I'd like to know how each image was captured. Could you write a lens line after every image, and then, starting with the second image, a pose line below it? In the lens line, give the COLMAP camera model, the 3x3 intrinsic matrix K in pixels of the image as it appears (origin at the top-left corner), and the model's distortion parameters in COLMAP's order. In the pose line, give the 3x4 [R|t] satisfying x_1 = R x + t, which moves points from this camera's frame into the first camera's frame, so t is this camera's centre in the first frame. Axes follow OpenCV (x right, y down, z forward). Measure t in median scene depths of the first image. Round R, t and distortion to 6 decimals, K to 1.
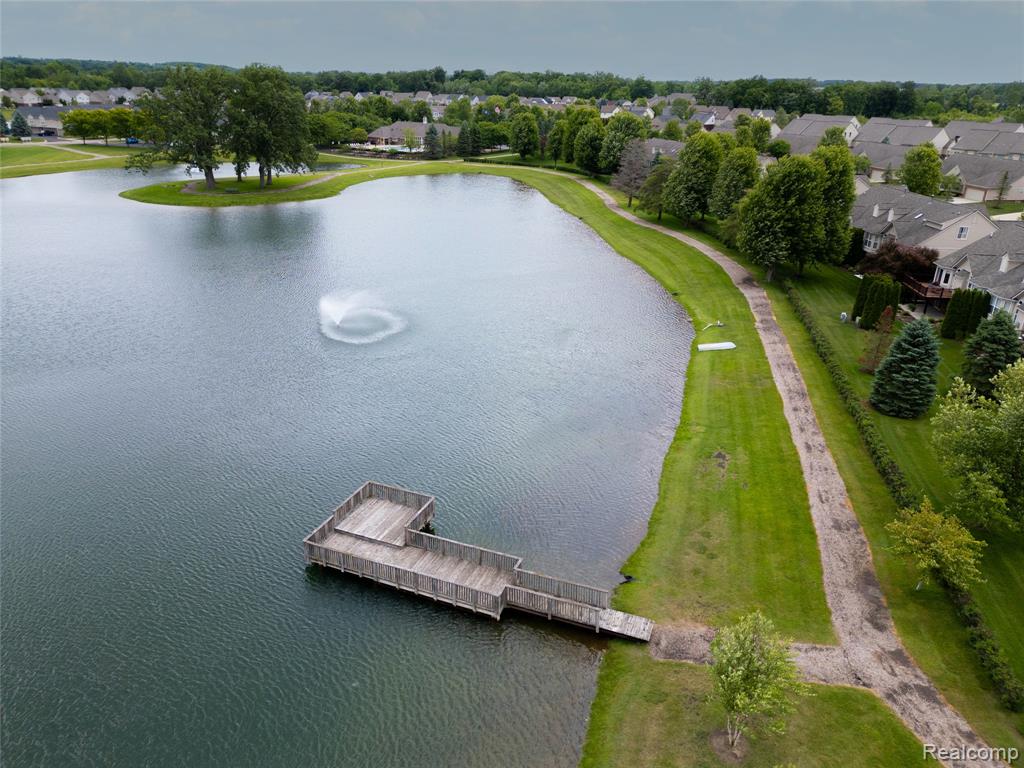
lens RADIAL K [[713.9, 0, 510.3], [0, 713.9, 377.9], [0, 0, 1]] dist [0.090139, -0.093306]
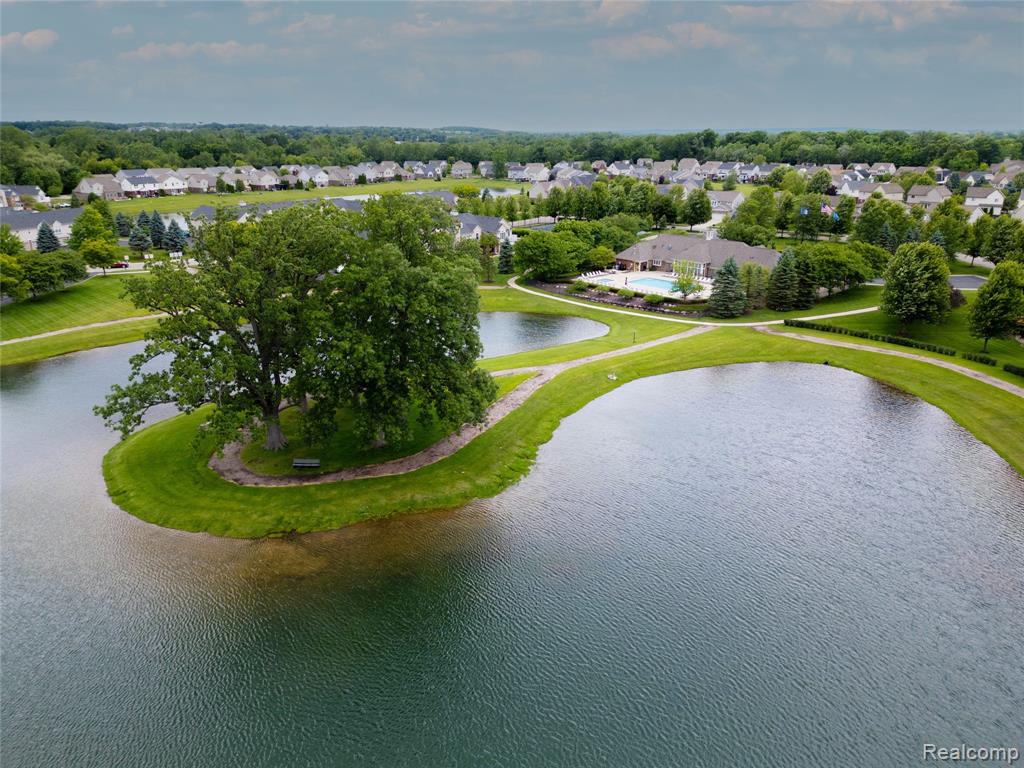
lens RADIAL K [[713.9, 0, 510.3], [0, 713.9, 377.9], [0, 0, 1]] dist [0.090139, -0.093306]
pose [[0.946076, 0.087161, -0.312000, -0.031207], [-0.107839, 0.992930, -0.049613, -0.075837], [0.305469, 0.080583, 0.948786, 0.150335]]
